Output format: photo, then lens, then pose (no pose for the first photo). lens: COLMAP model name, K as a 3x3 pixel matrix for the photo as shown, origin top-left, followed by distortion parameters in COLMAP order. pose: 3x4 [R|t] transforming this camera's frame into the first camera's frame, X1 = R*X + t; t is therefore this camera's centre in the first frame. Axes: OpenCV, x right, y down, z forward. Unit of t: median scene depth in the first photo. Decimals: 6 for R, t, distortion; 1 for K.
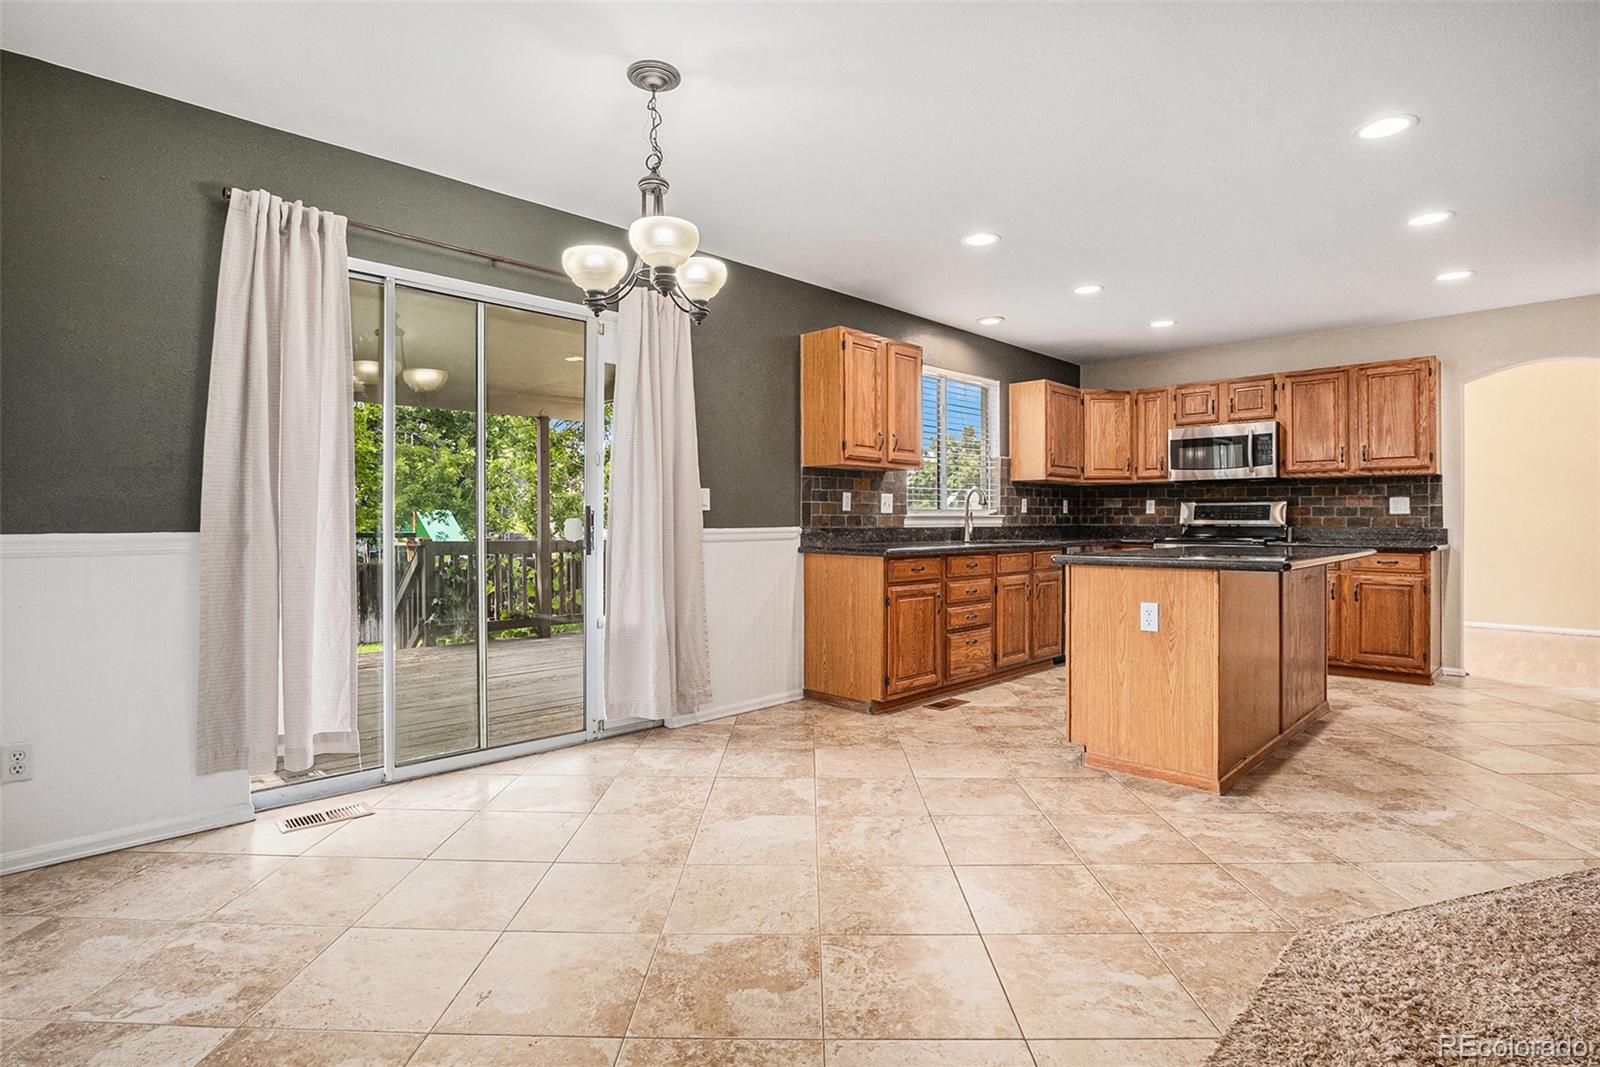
lens RADIAL K [[788.8, 0, 796.8], [0, 788.8, 519.8], [0, 0, 1]] dist [-0.044802, 0.008964]
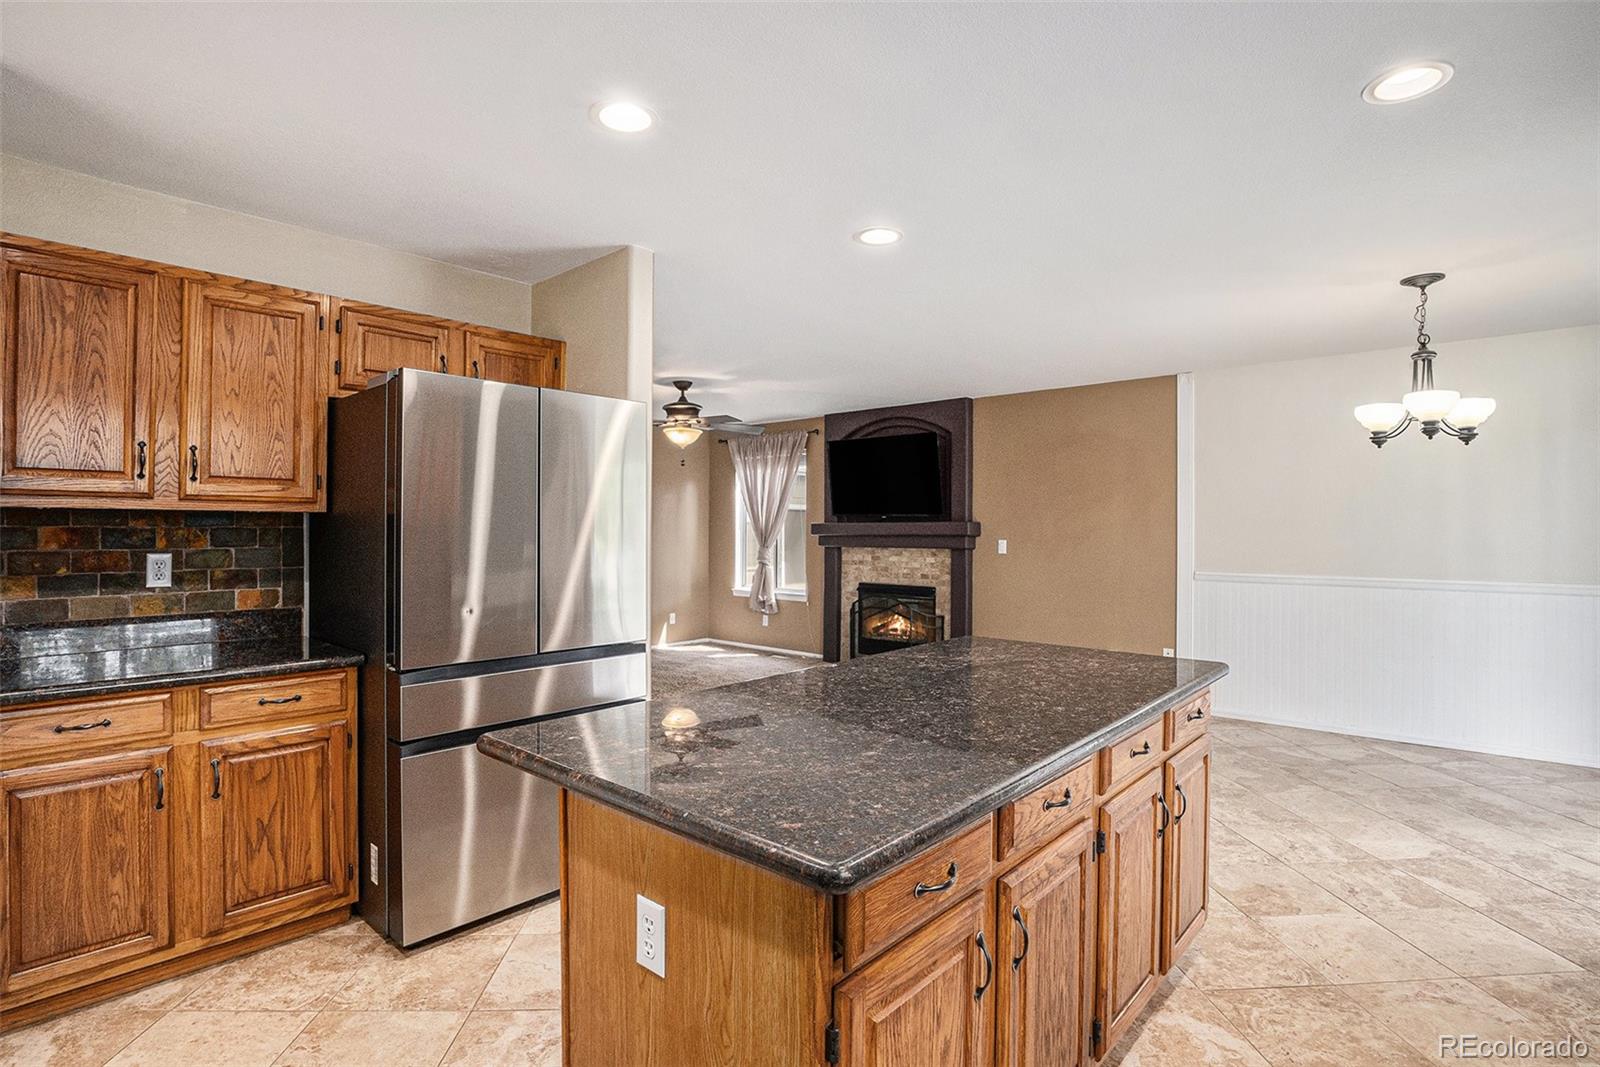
lens RADIAL K [[788.8, 0, 796.8], [0, 788.8, 519.8], [0, 0, 1]] dist [-0.044802, 0.008964]
pose [[-0.998322, -0.004549, -0.057727, 0.502635], [-0.004119, 0.999963, -0.007561, -0.052031], [0.057759, -0.007311, -0.998304, 1.117464]]
